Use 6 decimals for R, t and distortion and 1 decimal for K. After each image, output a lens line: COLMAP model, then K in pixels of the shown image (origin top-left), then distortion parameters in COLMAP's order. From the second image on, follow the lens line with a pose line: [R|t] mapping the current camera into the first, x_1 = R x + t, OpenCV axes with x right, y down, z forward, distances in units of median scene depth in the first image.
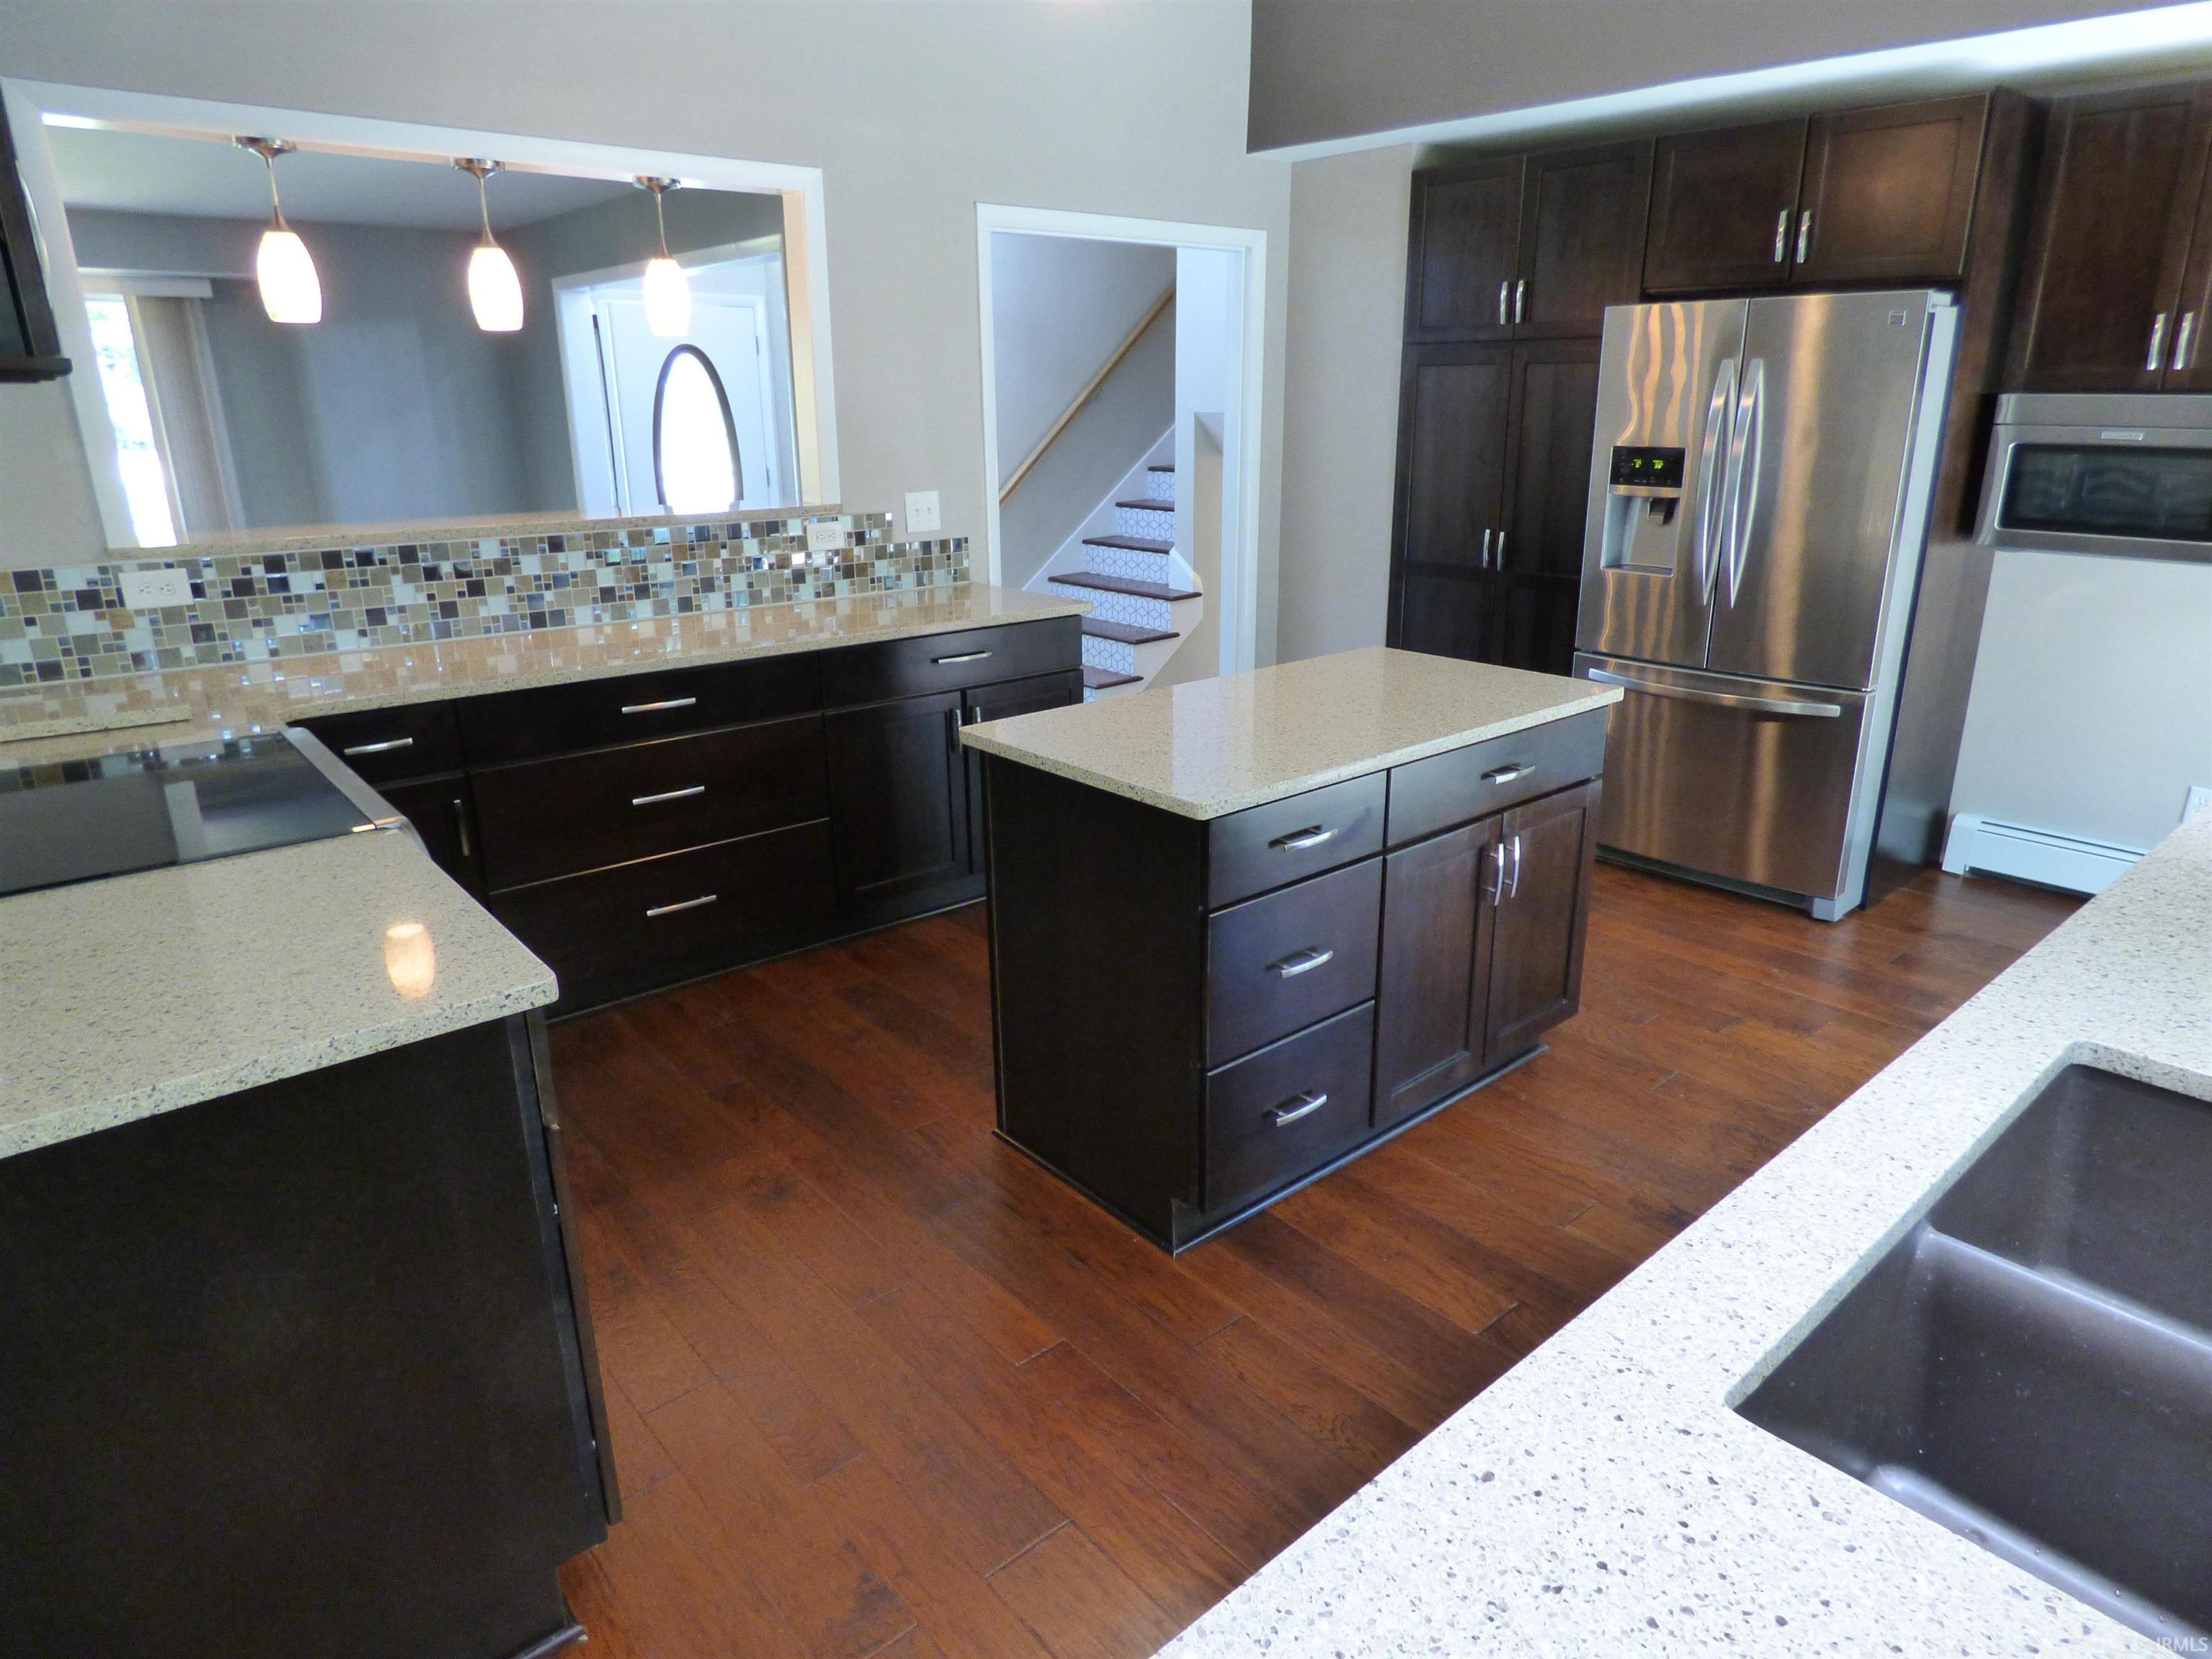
lens RADIAL K [[1352.1, 0, 1111.2], [0, 1352.1, 837.0], [0, 0, 1]] dist [0.006067, 0.000091]
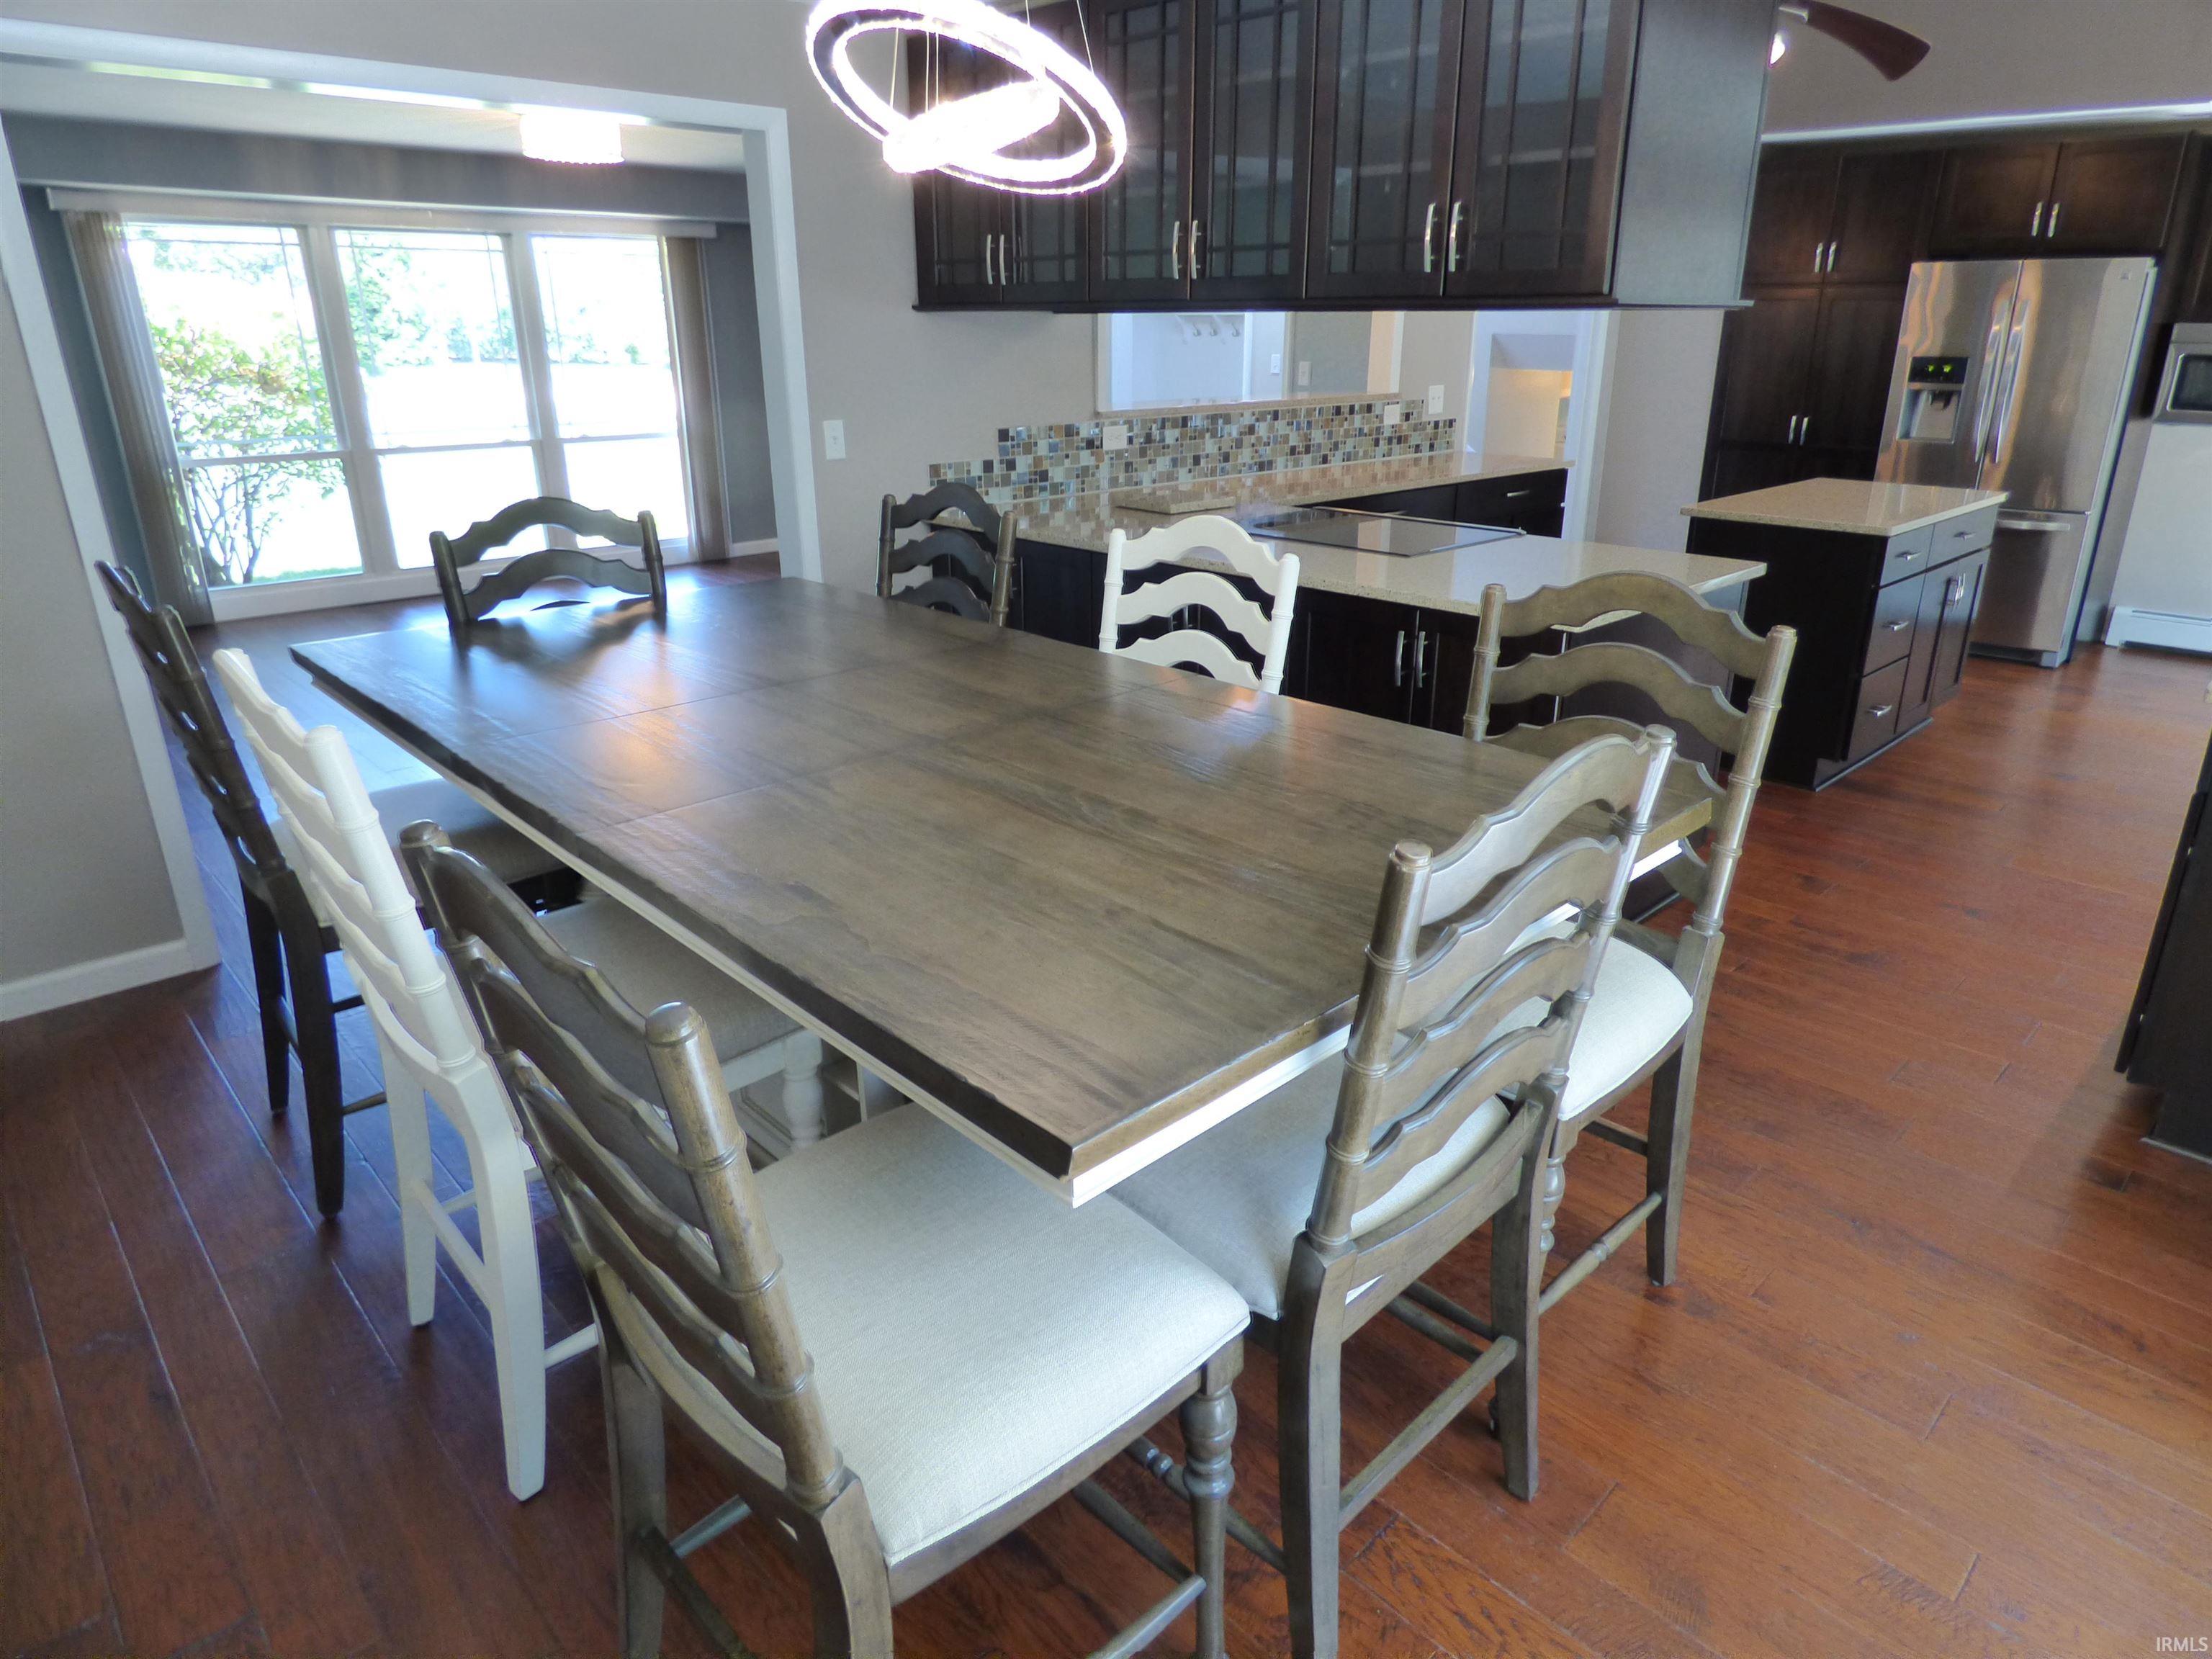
lens RADIAL K [[1360.8, 0, 1106.0], [0, 1360.8, 829.5], [0, 0, 1]] dist [0.000530, -0.010391]
pose [[0.998818, -0.013141, 0.046803, -0.635507], [0.011077, 0.998966, 0.044084, 0.169491], [-0.047333, -0.043514, 0.997931, -0.512199]]
